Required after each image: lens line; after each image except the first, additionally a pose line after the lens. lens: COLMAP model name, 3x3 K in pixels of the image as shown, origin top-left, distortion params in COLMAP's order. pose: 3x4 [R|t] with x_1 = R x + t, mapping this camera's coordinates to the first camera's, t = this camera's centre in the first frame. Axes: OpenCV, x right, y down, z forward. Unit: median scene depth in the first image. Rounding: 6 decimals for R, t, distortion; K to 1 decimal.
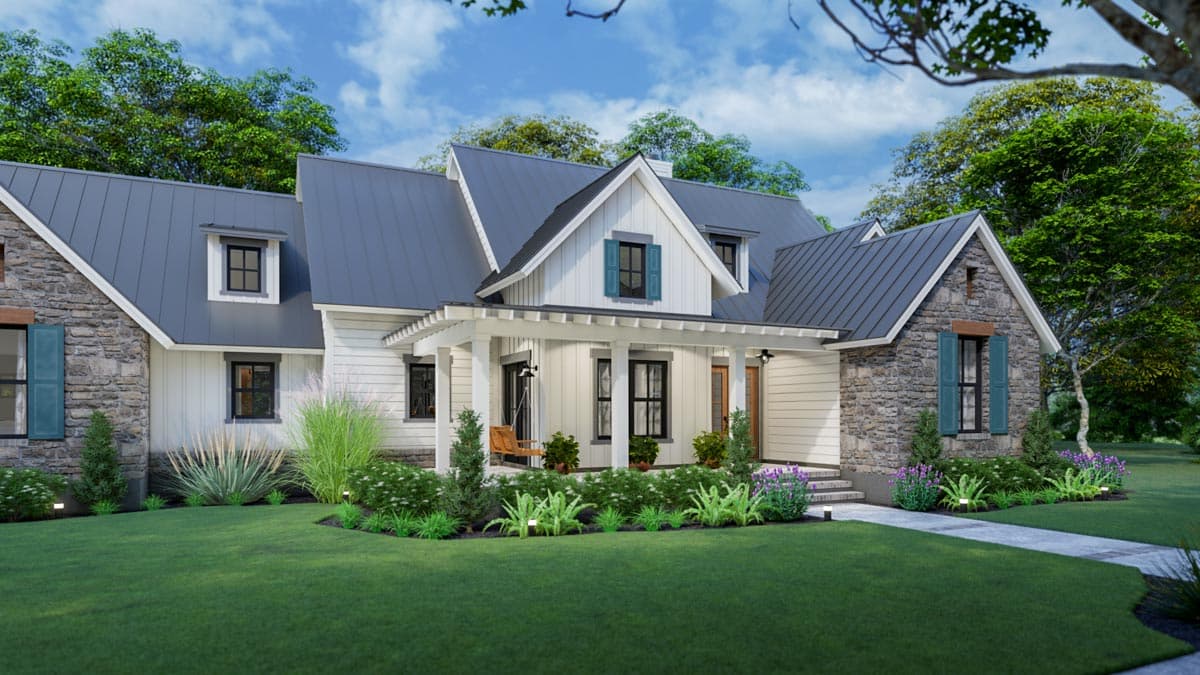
lens RADIAL K [[737.9, 0, 600.8], [0, 737.9, 397.5], [0, 0, 1]] dist [-0.001415, 0.000521]
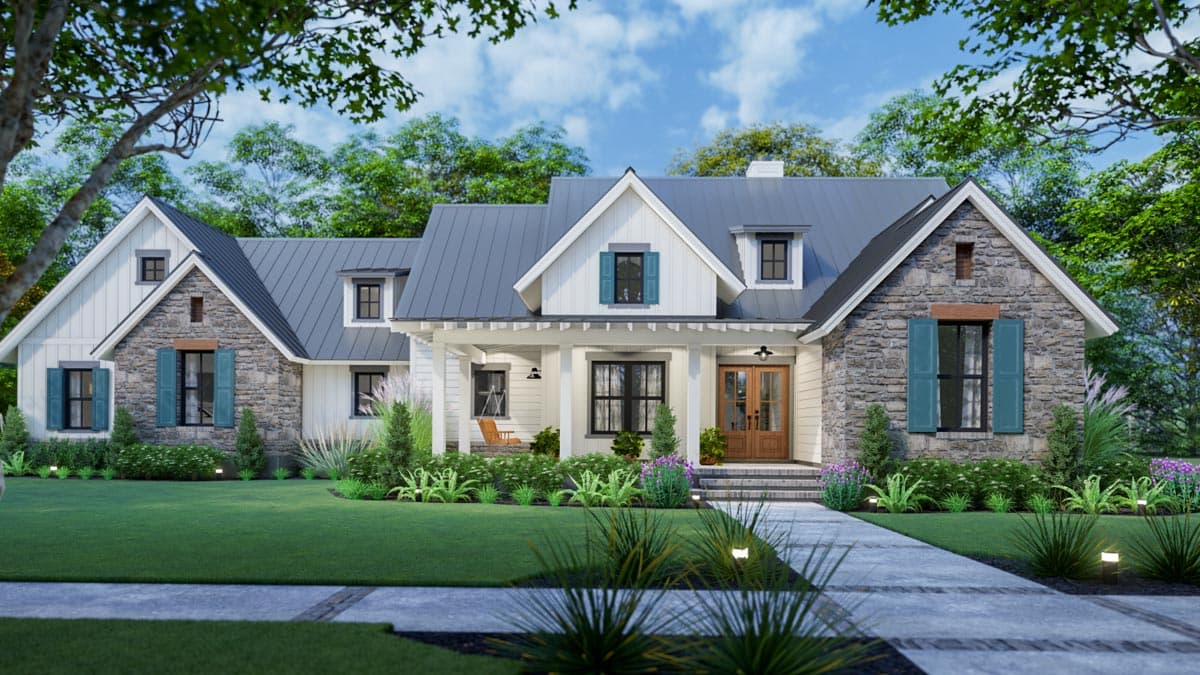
lens RADIAL K [[737.9, 0, 599.7], [0, 737.9, 415.4], [0, 0, 1]] dist [-0.001415, 0.000521]
pose [[0.891635, 0.000789, -0.452754, 0.500630], [0.002025, 0.999982, 0.005730, 0.022729], [0.452750, -0.006026, 0.891617, 0.016585]]
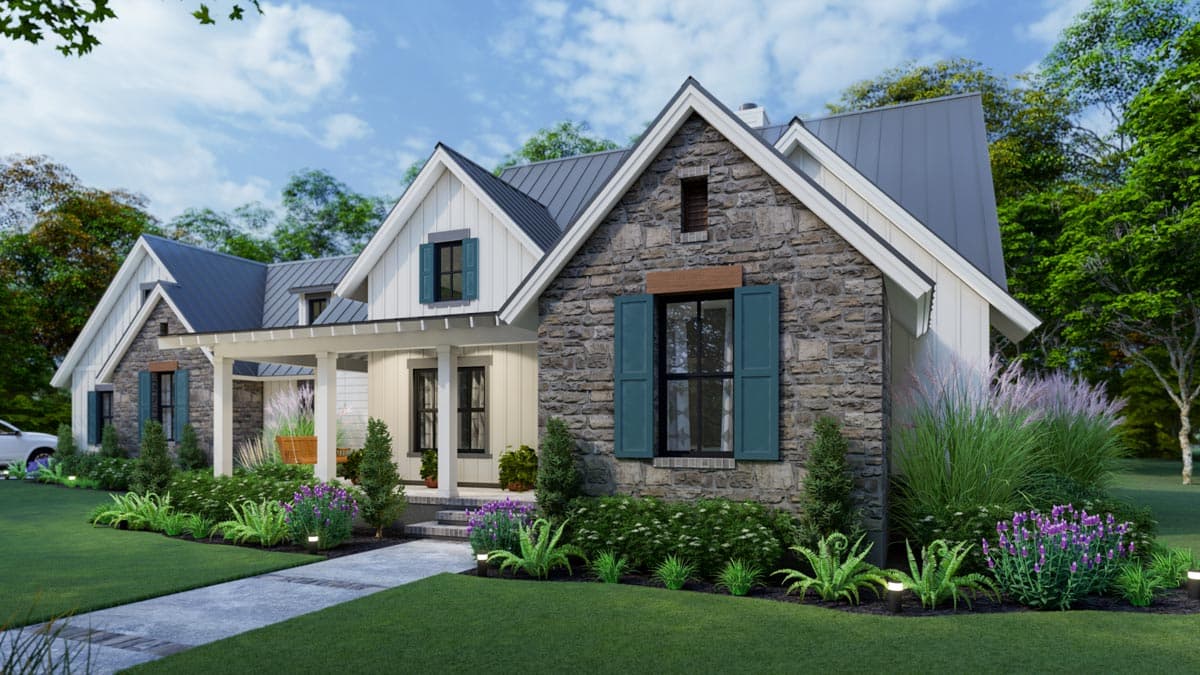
lens RADIAL K [[737.9, 0, 598.0], [0, 737.9, 418.5], [0, 0, 1]] dist [-0.001415, 0.000521]
pose [[0.656307, -0.008868, -0.754442, 0.876929], [0.015457, 0.999879, 0.001694, 0.014566], [0.754336, -0.012773, 0.656364, 0.535855]]
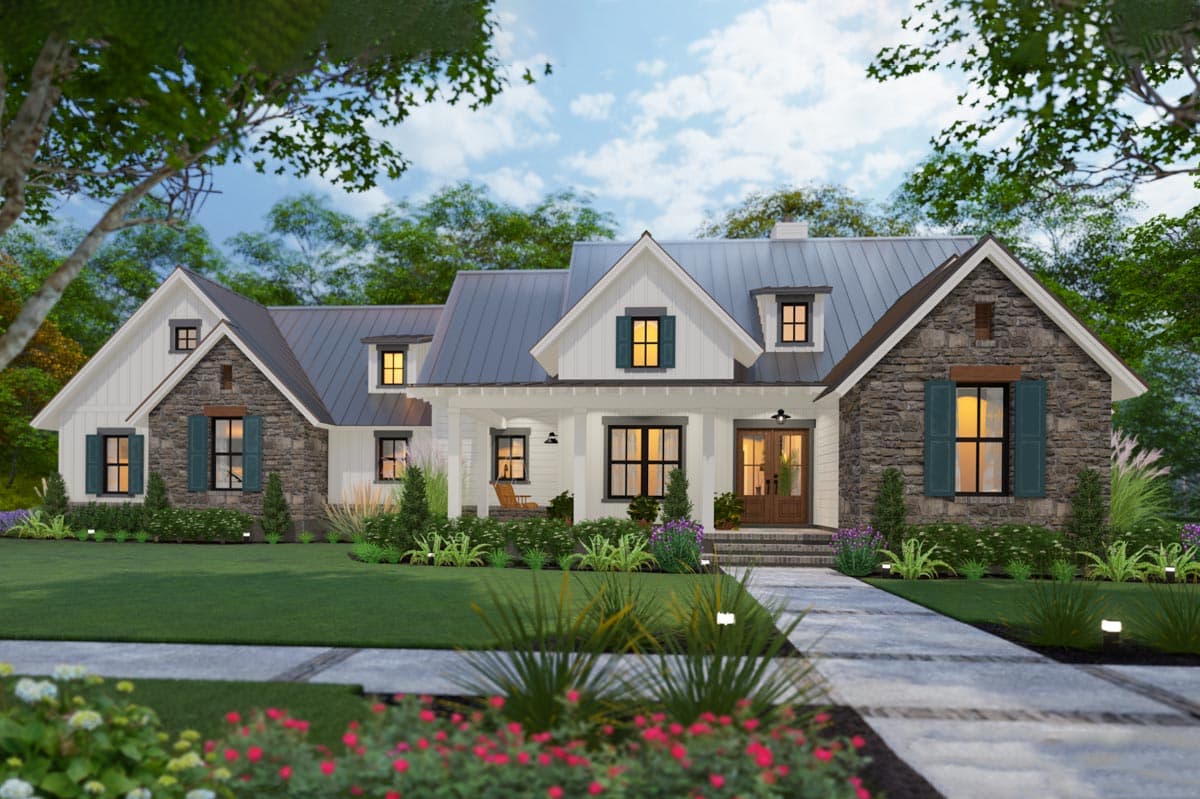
lens RADIAL K [[738.8, 0, 601.8], [0, 738.8, 479.7], [0, 0, 1]] dist [0.000398, -0.001990]
pose [[0.868194, -0.000334, -0.496224, 0.529322], [0.003159, 0.999983, 0.004854, 0.023175], [0.496214, -0.005782, 0.868181, 0.031448]]
